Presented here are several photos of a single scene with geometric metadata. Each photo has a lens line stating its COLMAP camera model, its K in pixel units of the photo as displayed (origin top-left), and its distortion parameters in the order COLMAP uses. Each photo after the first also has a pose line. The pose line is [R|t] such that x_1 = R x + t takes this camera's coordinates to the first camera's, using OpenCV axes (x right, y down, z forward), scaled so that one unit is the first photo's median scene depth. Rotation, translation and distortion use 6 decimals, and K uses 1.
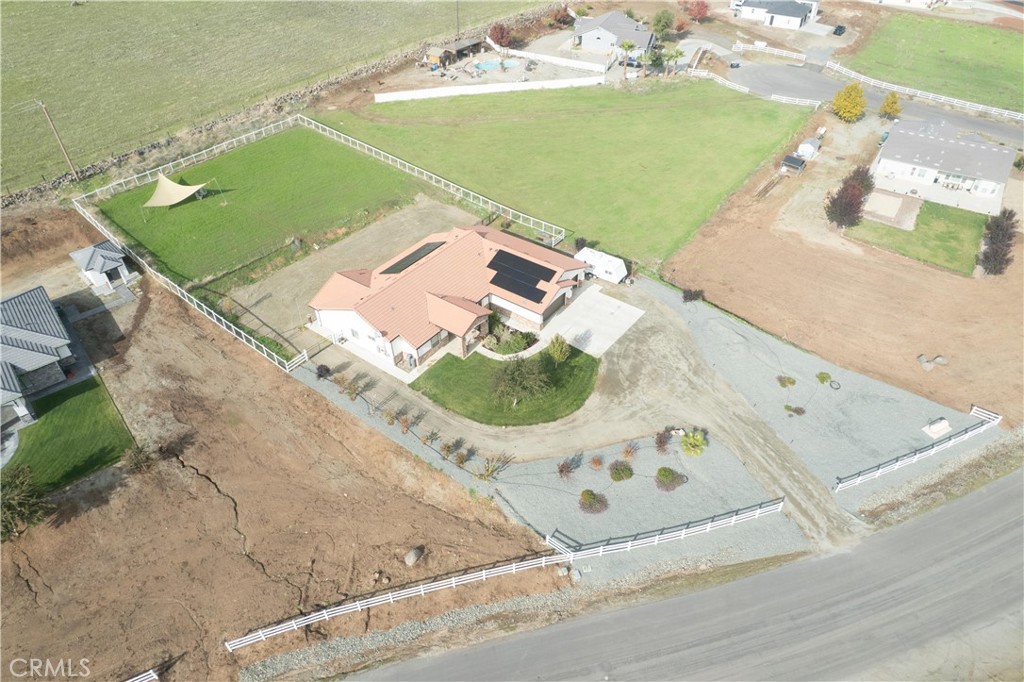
lens RADIAL K [[654.2, 0, 519.2], [0, 654.2, 343.7], [0, 0, 1]] dist [-0.066276, 0.053532]
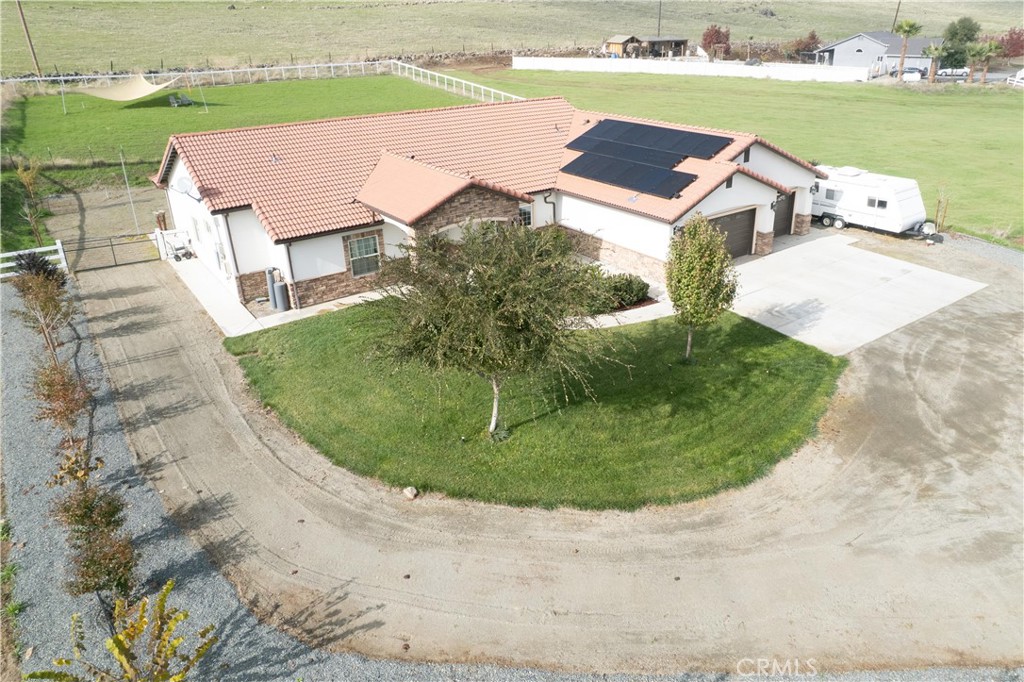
lens RADIAL K [[711.1, 0, 565.7], [0, 711.1, 321.6], [0, 0, 1]] dist [-0.076485, 0.069977]
pose [[0.962125, 0.103513, -0.252191, 0.082868], [-0.170698, 0.950051, -0.261275, 0.115702], [0.212549, 0.294428, 0.931738, 0.689365]]
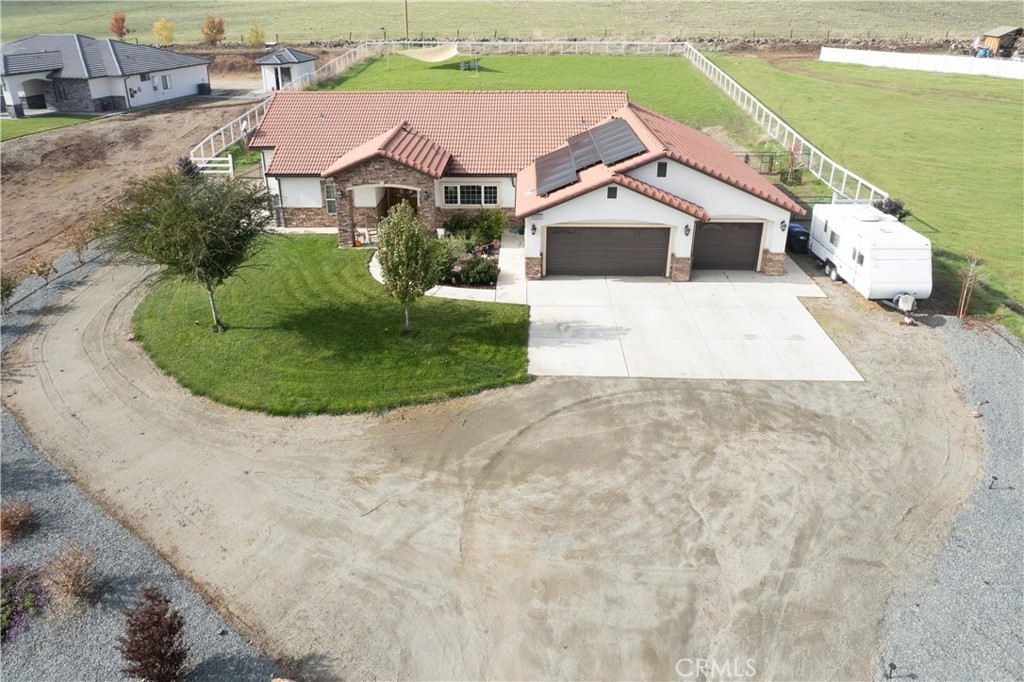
lens RADIAL K [[736.7, 0, 496.9], [0, 736.7, 300.9], [0, 0, 1]] dist [-0.075151, 0.073829]
pose [[0.560645, 0.324886, -0.761660, 0.362192], [-0.531549, 0.846489, -0.030194, 0.012475], [0.634927, 0.421788, 0.647273, 0.787351]]
